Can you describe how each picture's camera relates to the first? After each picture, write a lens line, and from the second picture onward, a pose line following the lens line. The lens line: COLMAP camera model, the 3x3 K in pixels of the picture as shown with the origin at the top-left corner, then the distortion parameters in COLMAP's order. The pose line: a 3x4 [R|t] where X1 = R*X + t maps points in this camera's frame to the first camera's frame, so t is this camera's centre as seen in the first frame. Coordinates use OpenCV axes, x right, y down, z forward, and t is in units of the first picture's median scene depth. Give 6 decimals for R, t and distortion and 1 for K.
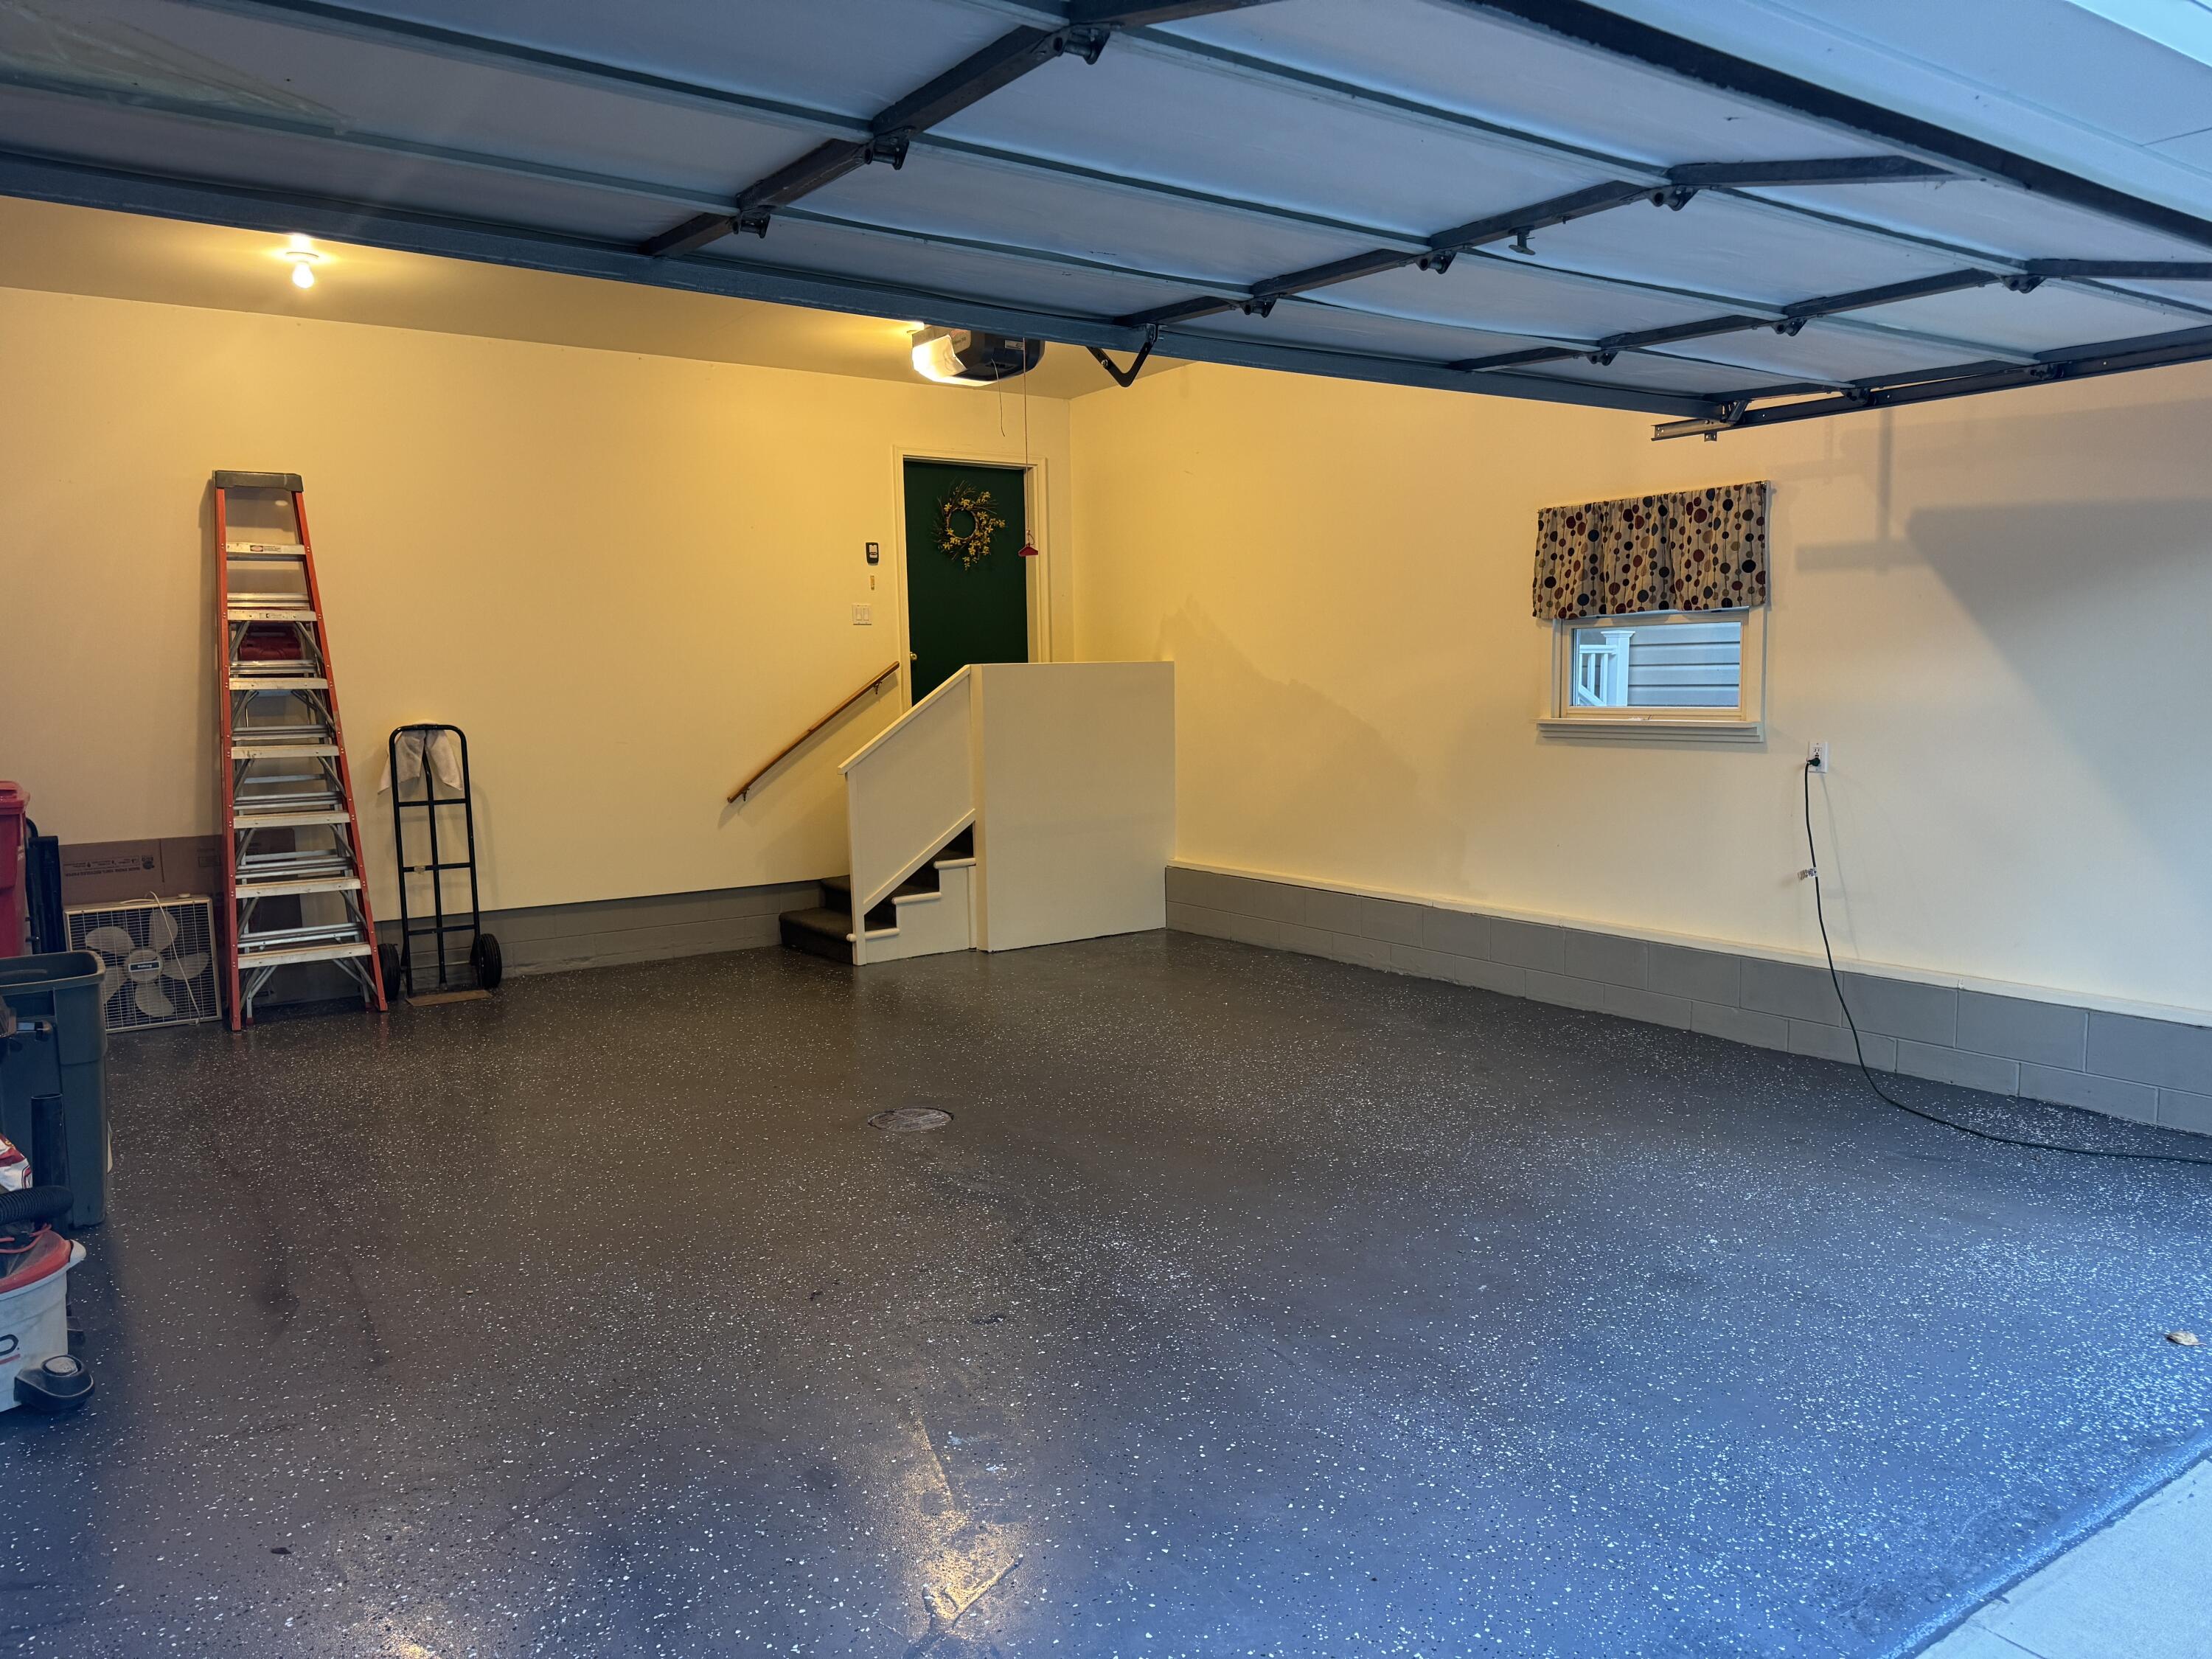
lens RADIAL K [[1564.2, 0, 1107.5], [0, 1564.2, 834.2], [0, 0, 1]] dist [0.003584, -0.018145]
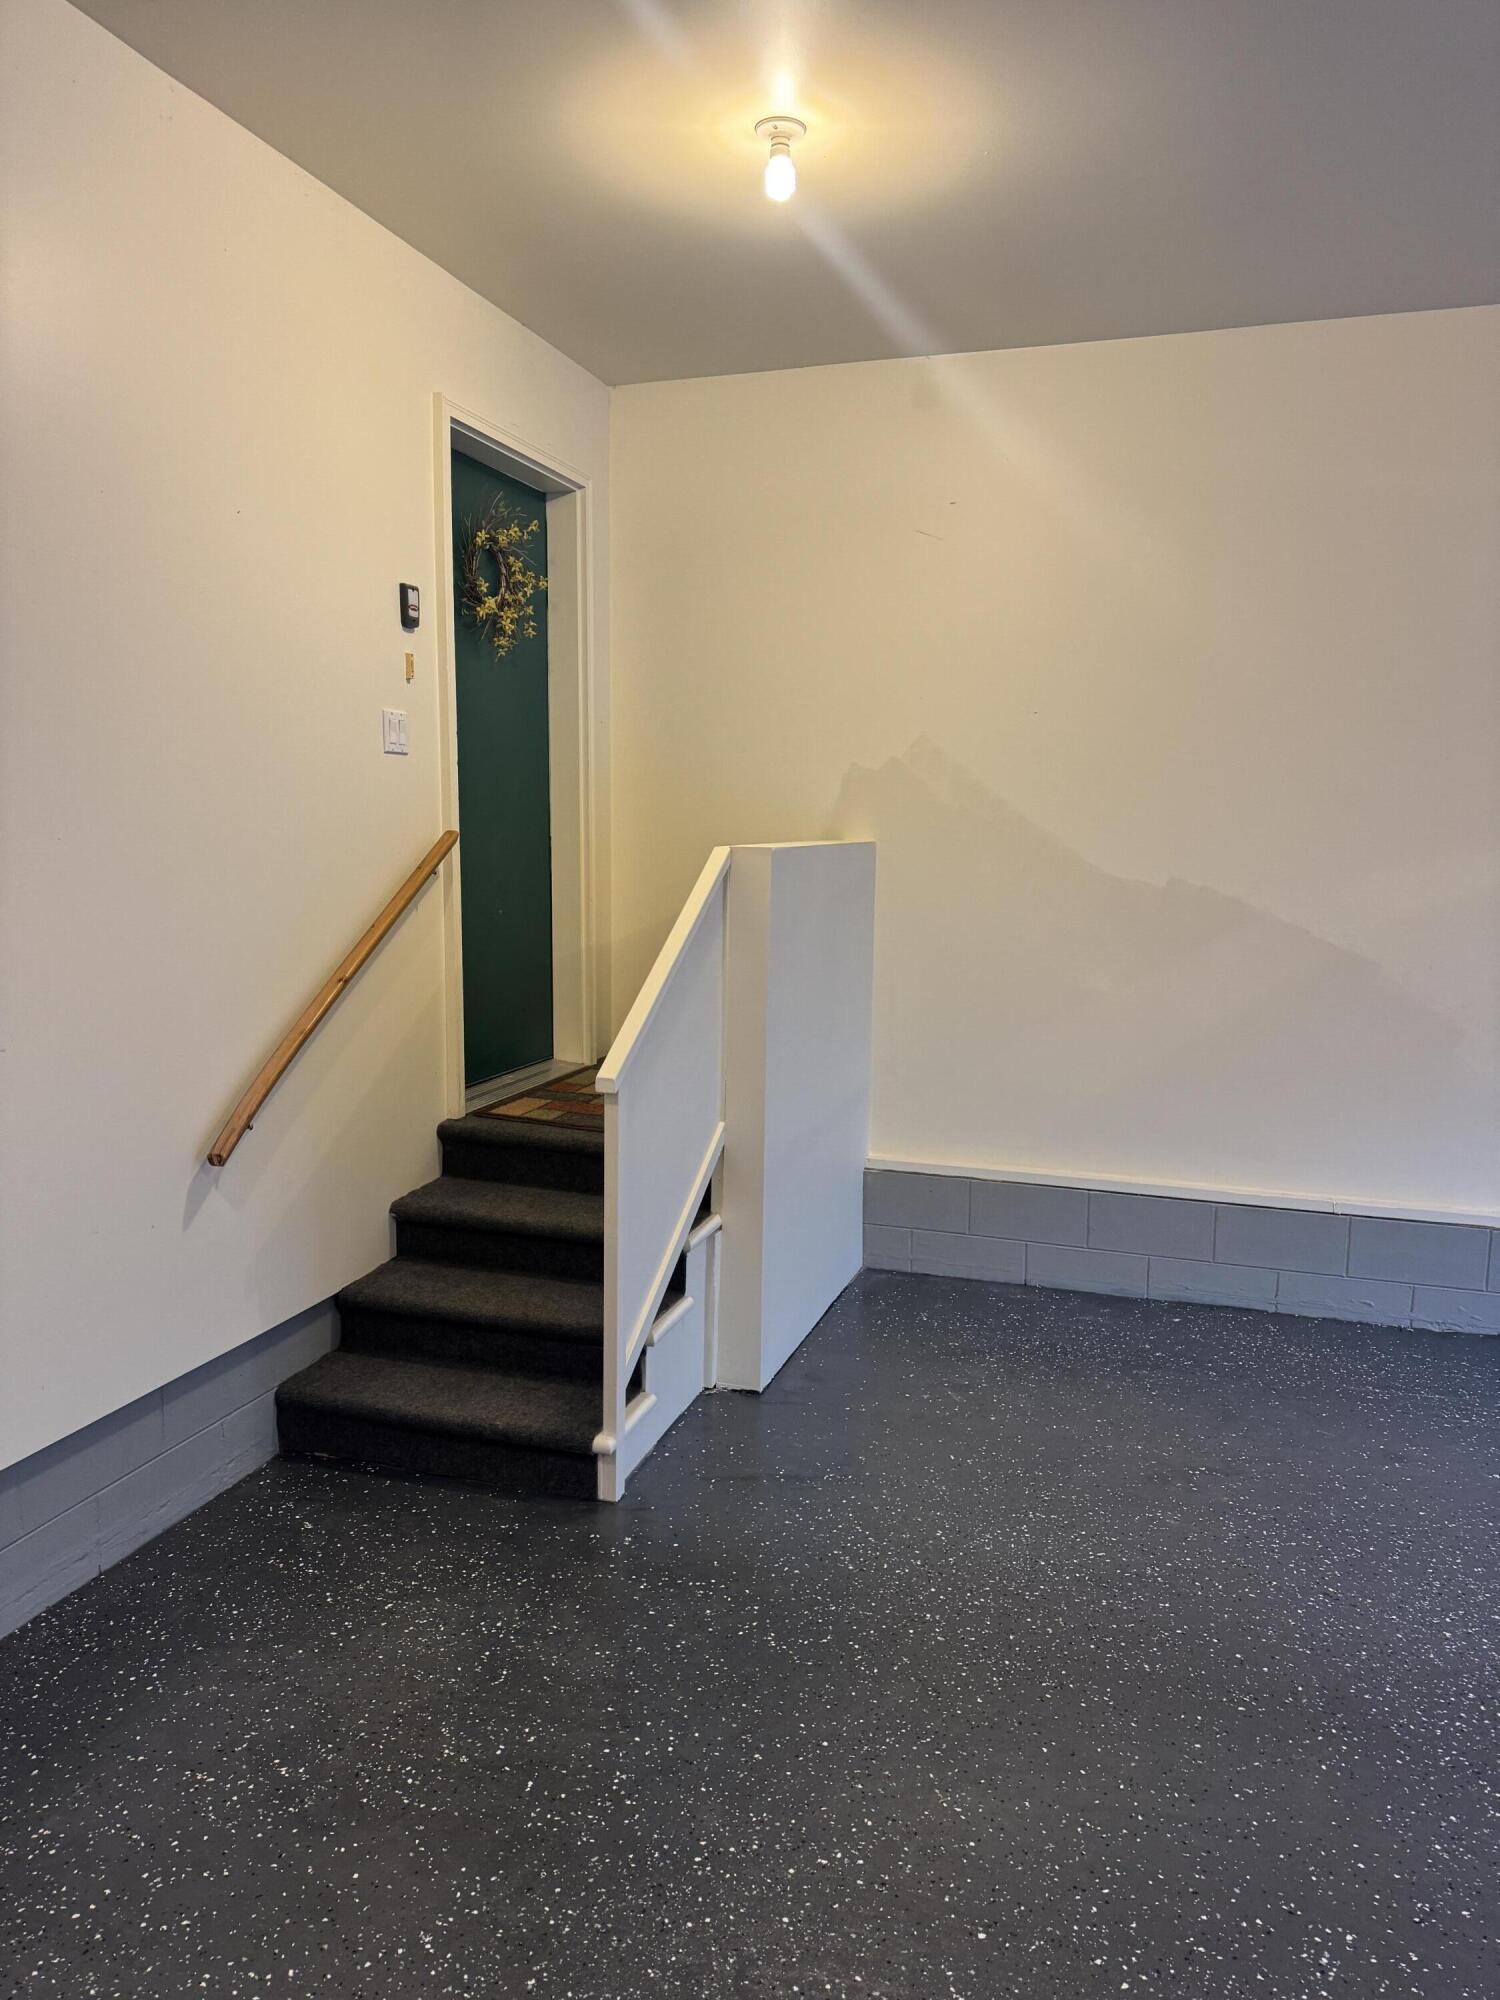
lens RADIAL K [[1414.3, 0, 750.0], [0, 1414.3, 991.8], [0, 0, 1]] dist [0.003584, -0.018145]
pose [[0.794922, -0.044199, 0.605100, -0.337096], [0.036578, 0.999020, 0.024920, -0.066895], [-0.605608, 0.002324, 0.795760, 0.585807]]
